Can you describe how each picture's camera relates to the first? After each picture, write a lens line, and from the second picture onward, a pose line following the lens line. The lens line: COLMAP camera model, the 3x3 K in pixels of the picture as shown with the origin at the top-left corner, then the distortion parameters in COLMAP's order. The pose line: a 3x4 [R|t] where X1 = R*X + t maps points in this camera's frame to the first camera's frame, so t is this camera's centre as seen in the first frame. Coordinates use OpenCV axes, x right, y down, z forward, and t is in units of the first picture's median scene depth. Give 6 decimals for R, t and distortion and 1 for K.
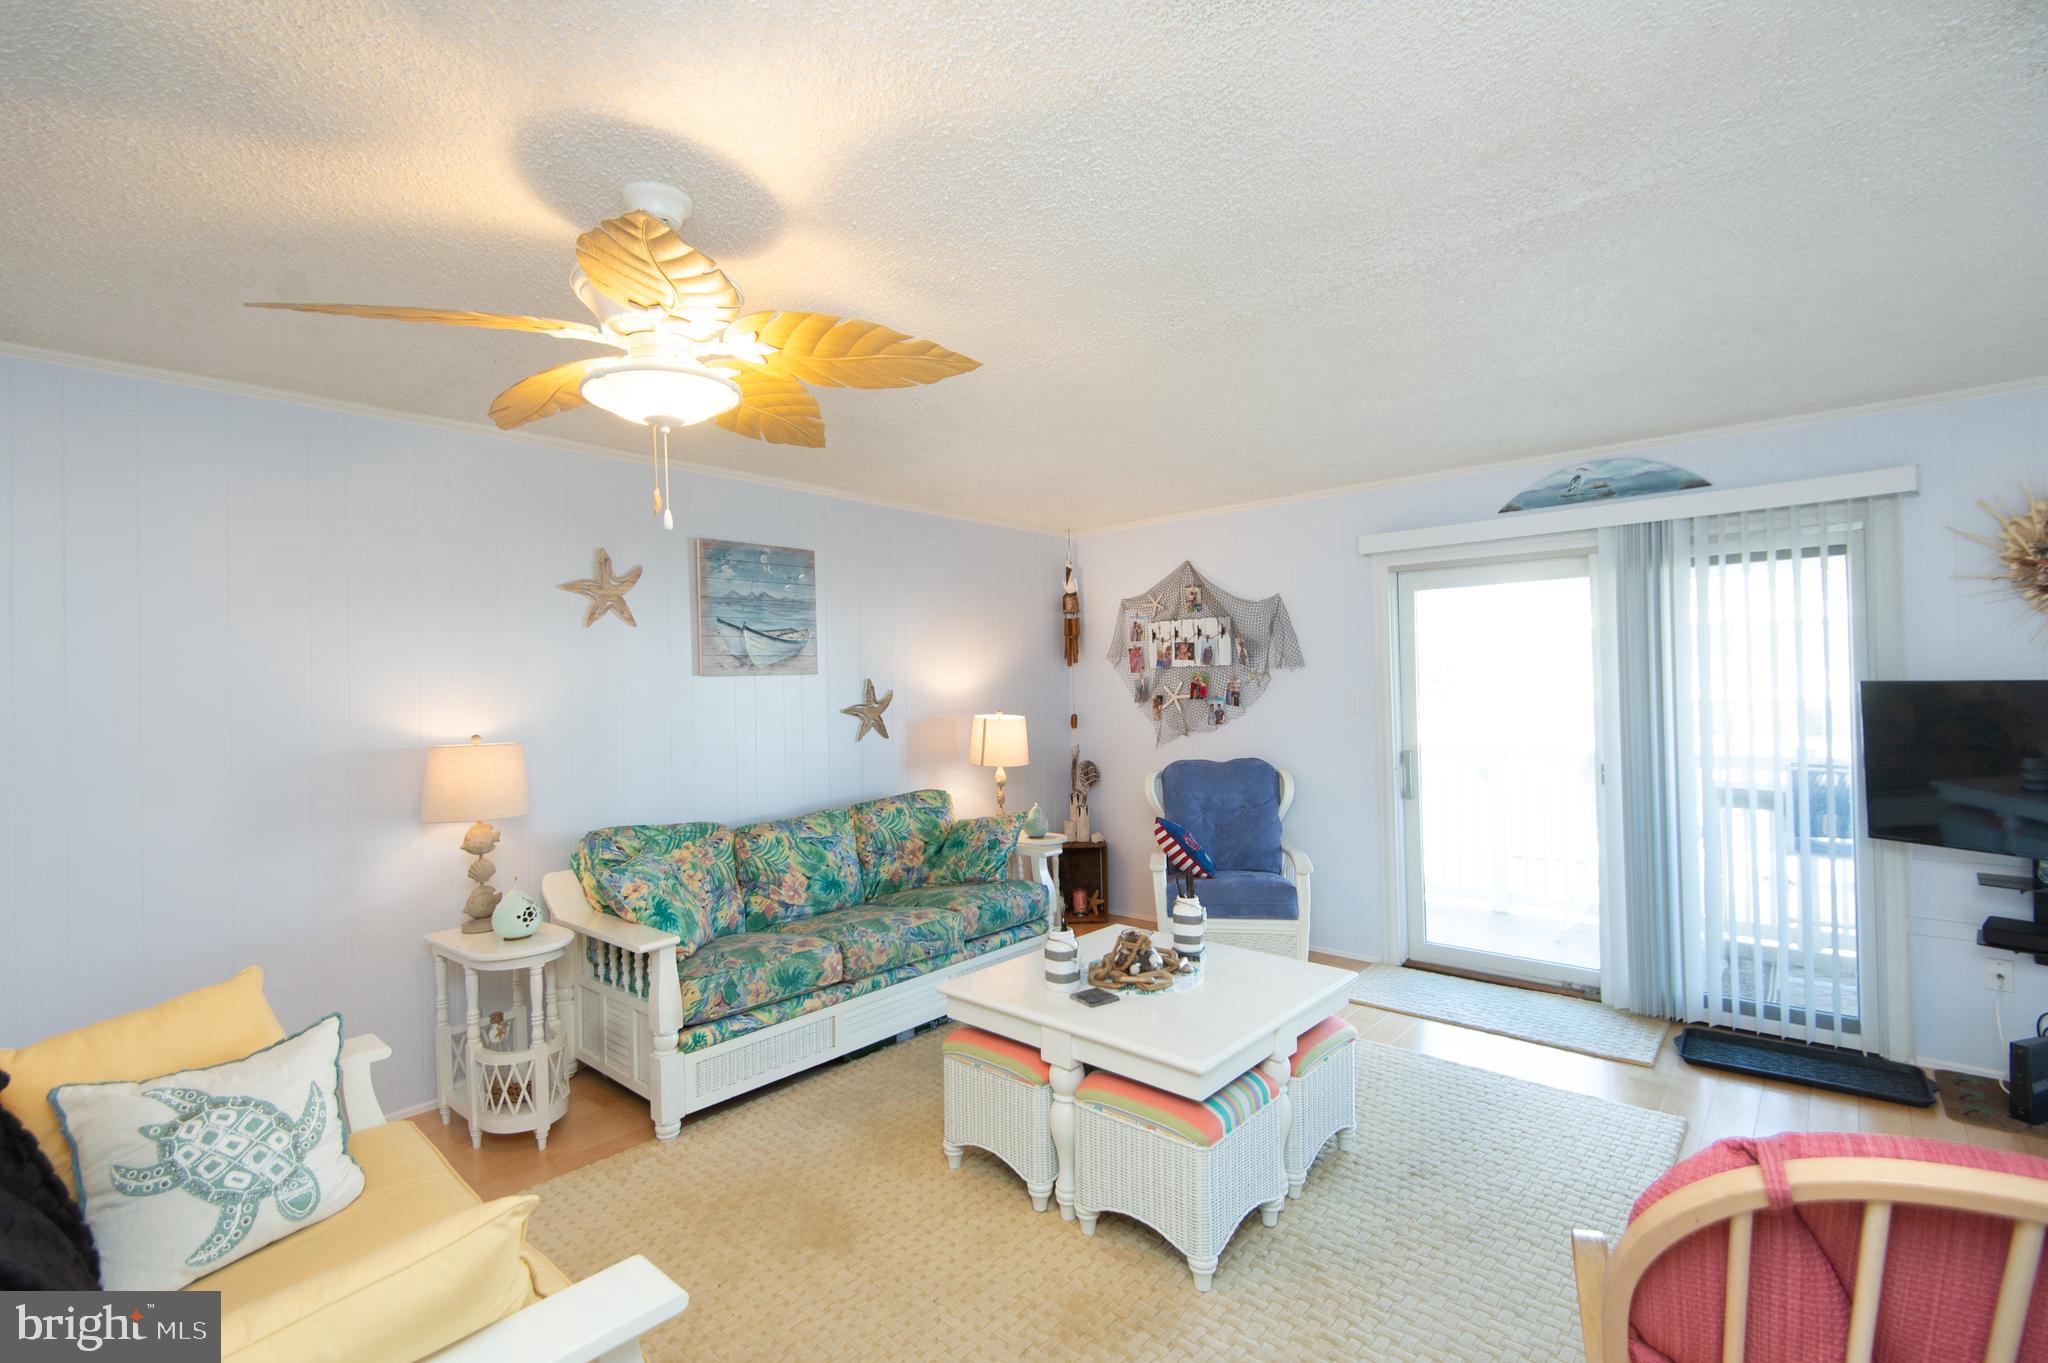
lens RADIAL K [[927.8, 0, 1027.2], [0, 927.8, 677.1], [0, 0, 1]] dist [0.045958, -0.029549]
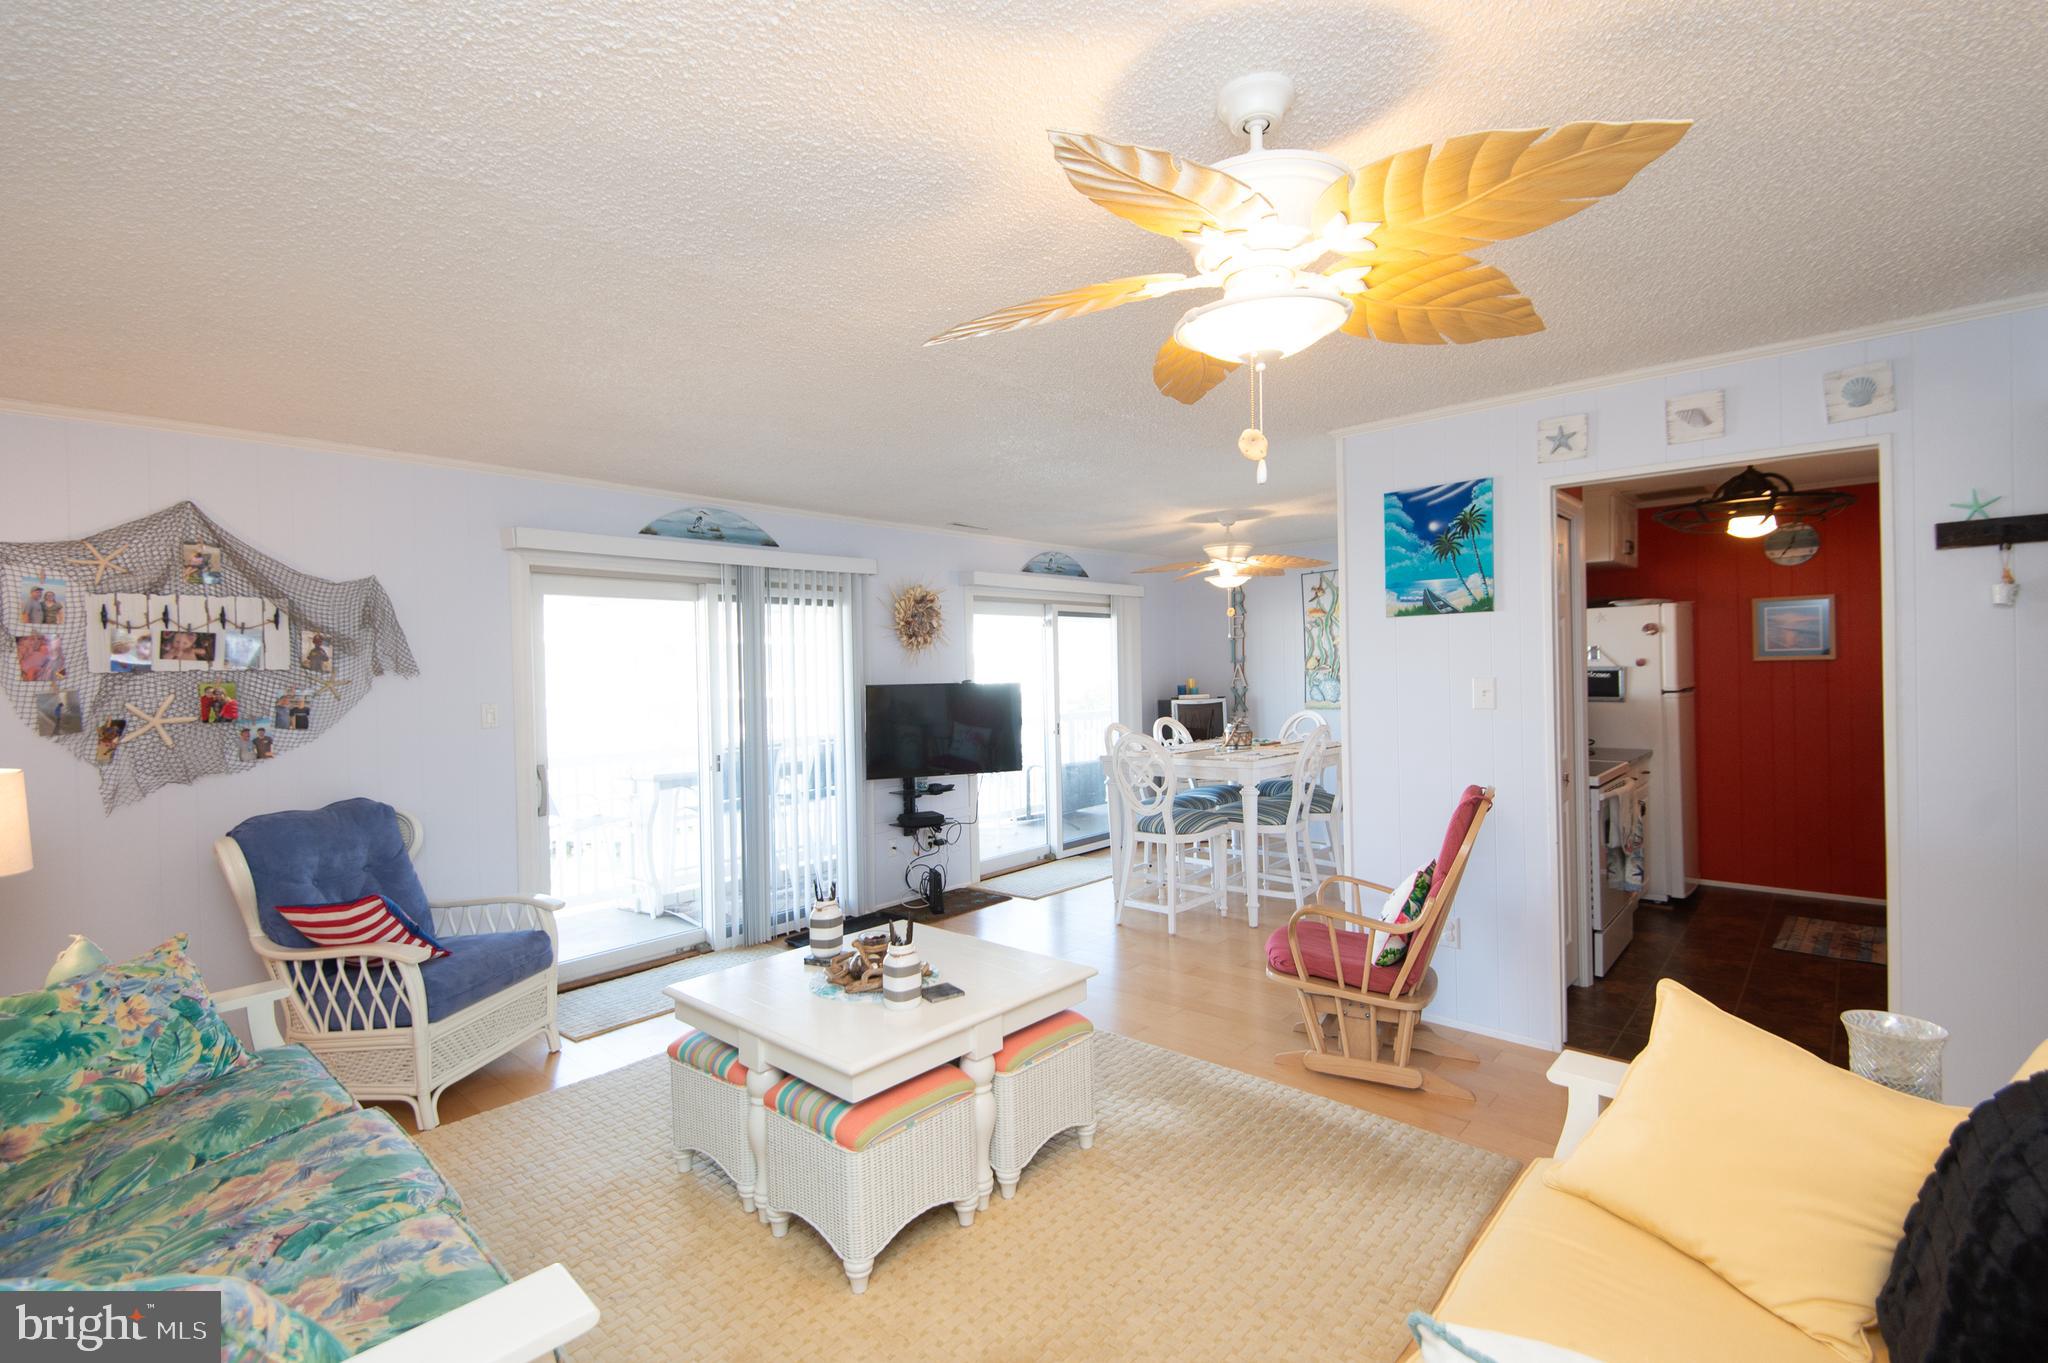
lens RADIAL K [[927.8, 0, 1027.2], [0, 927.8, 677.1], [0, 0, 1]] dist [0.045958, -0.029549]
pose [[0.004333, 0.014084, 0.999891, -0.590575], [0.016450, 0.999765, -0.014154, 0.014014], [-0.999855, 0.016510, 0.004100, 0.568424]]
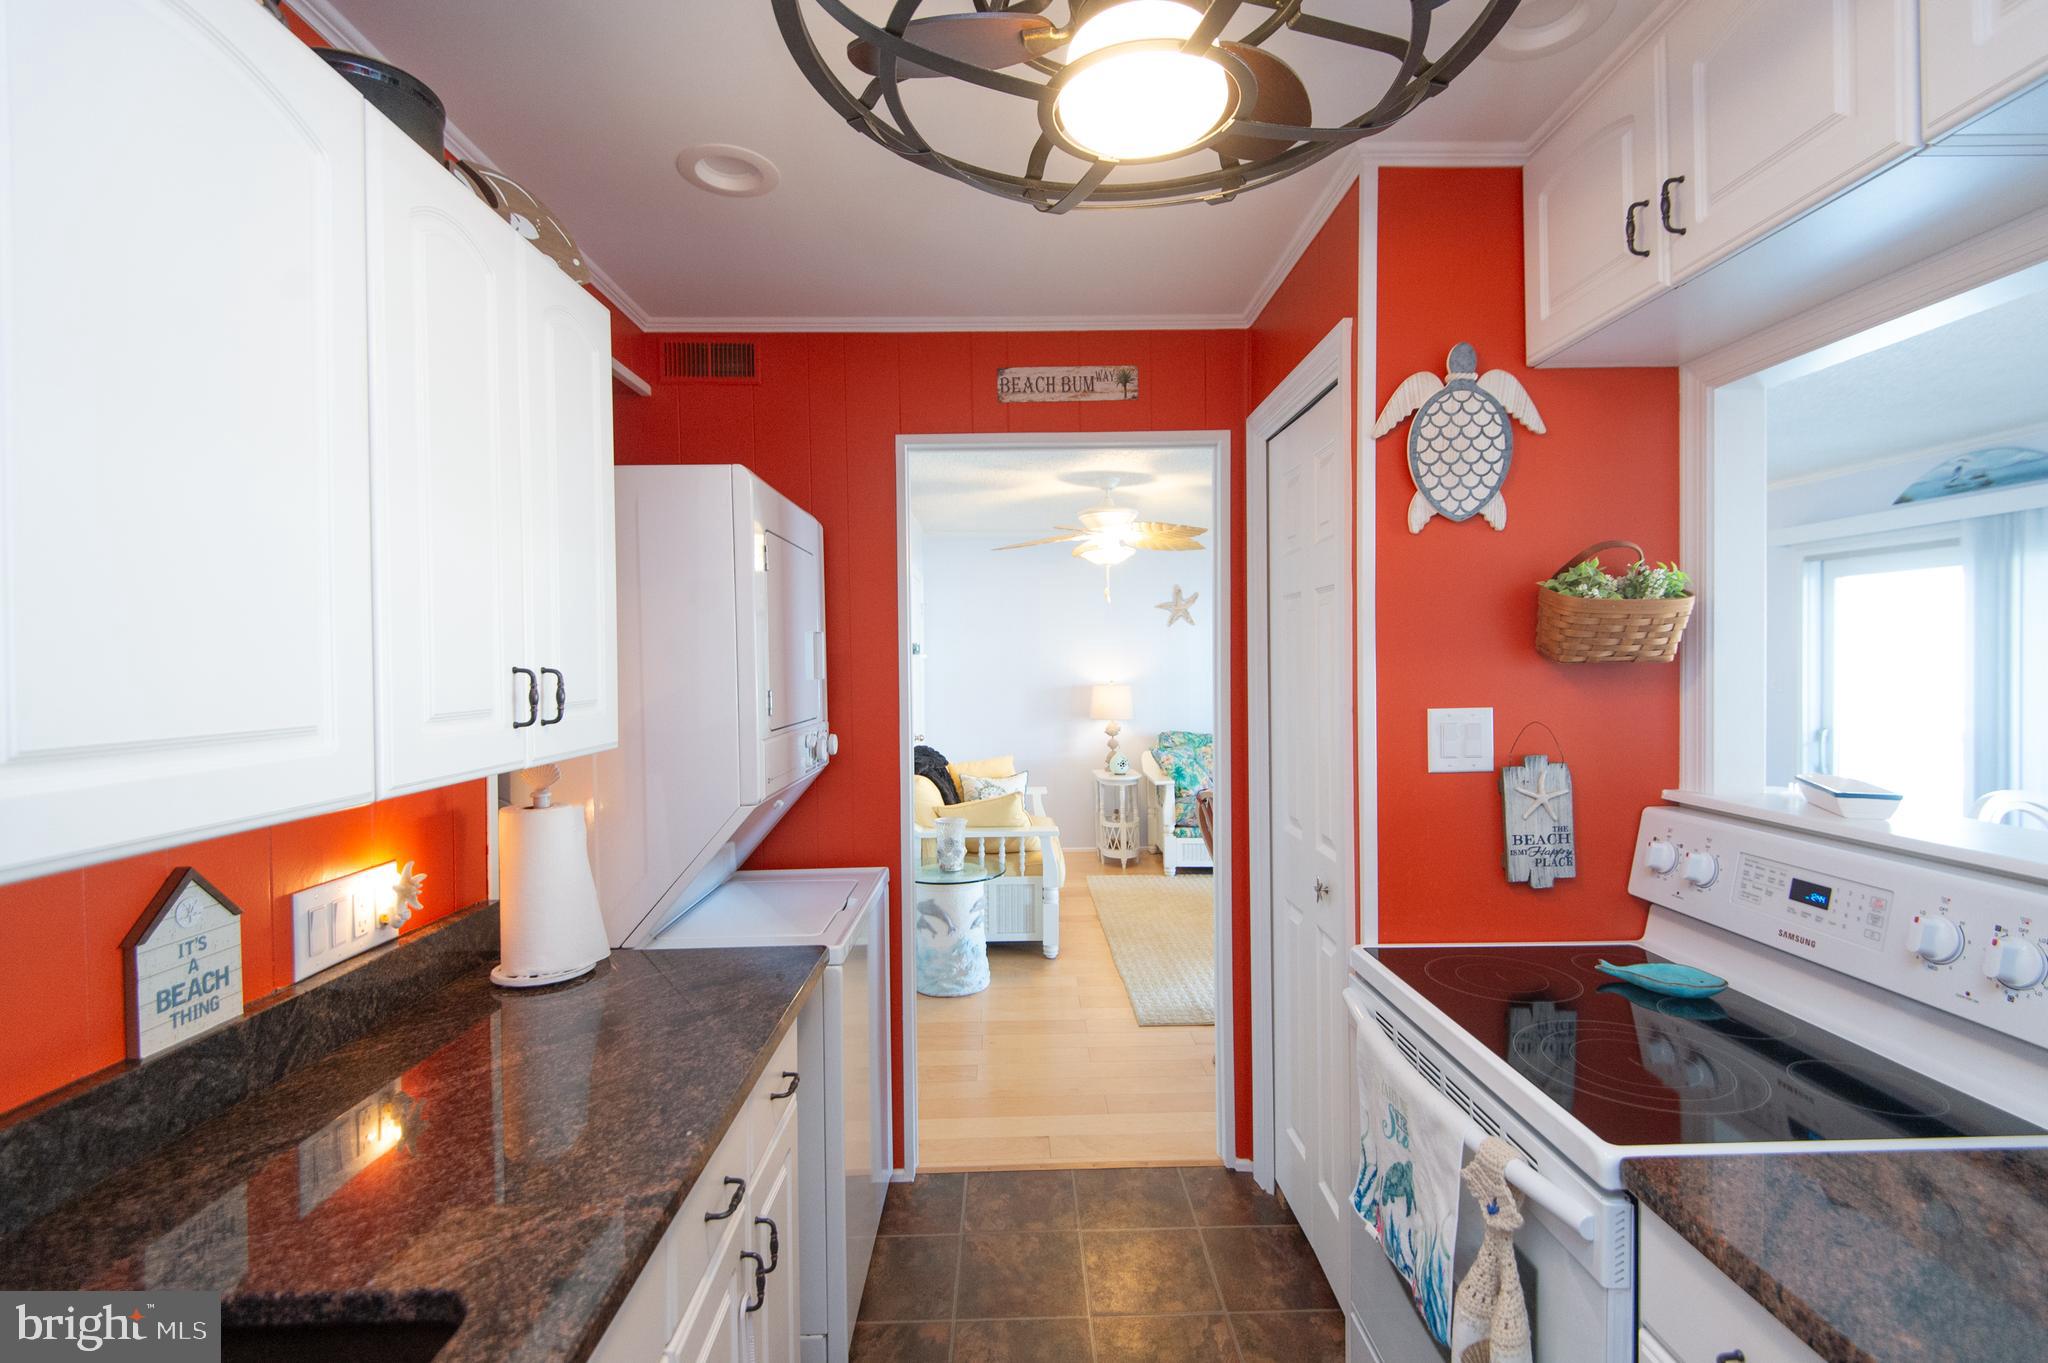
lens RADIAL K [[914.6, 0, 1021.3], [0, 914.6, 673.1], [0, 0, 1]] dist [0.001797, -0.000186]
pose [[0.674162, 0.027251, -0.738081, 0.626020], [-0.001659, 0.999372, 0.035384, -0.022056], [0.738582, -0.022630, 0.673784, -0.427437]]
